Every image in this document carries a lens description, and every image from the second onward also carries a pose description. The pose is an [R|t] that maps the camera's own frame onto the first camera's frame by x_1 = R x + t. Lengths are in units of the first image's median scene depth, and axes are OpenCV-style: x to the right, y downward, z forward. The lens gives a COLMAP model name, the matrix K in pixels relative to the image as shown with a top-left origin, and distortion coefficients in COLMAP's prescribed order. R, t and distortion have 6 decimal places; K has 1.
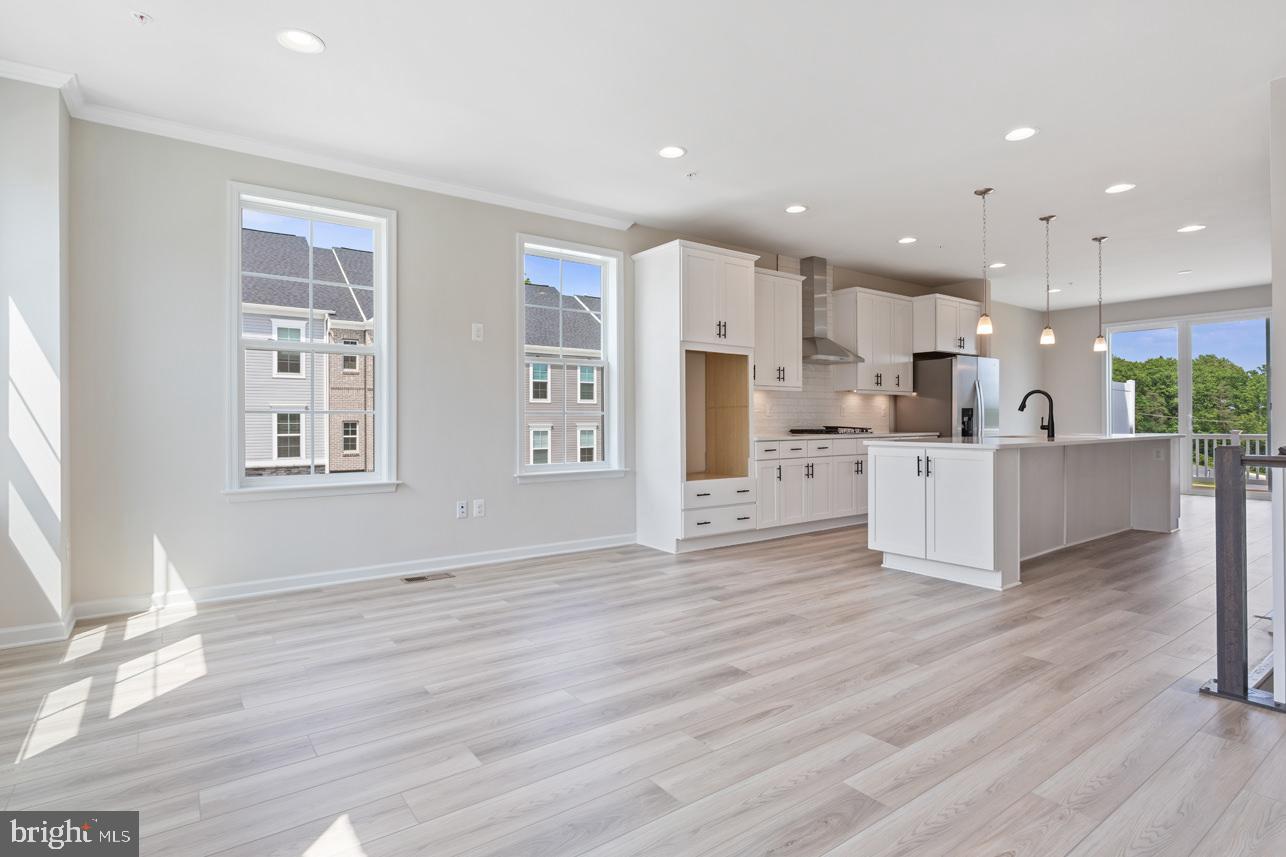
lens RADIAL K [[680.4, 0, 643.0], [0, 680.4, 428.5], [0, 0, 1]] dist [-0.001692, -0.000651]
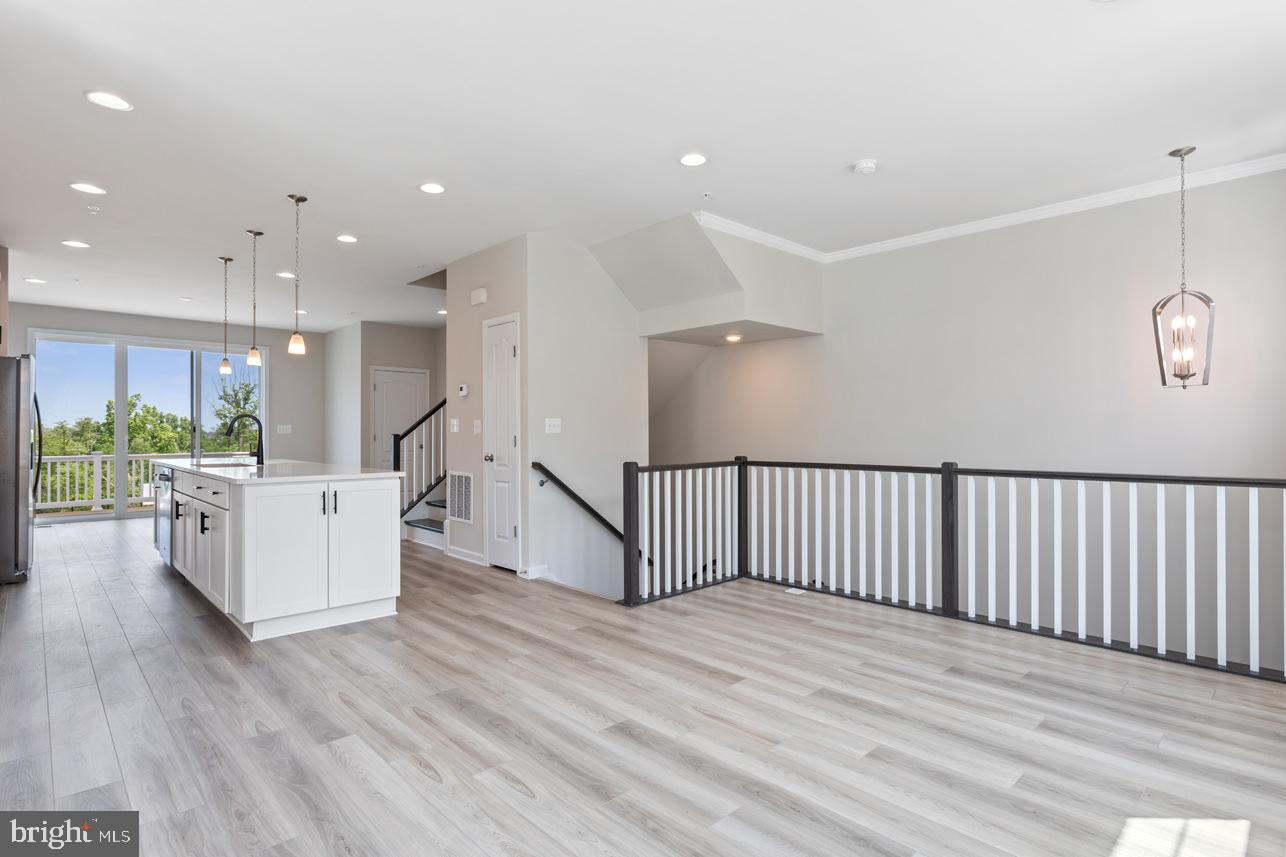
lens RADIAL K [[708.5, 0, 643.0], [0, 708.5, 428.5], [0, 0, 1]] dist [-0.001497, -0.000374]
pose [[-0.187424, 0.009284, 0.982235, -0.742151], [0.013721, 0.999883, -0.006833, -0.036112], [-0.982183, 0.012197, -0.187530, 1.042868]]
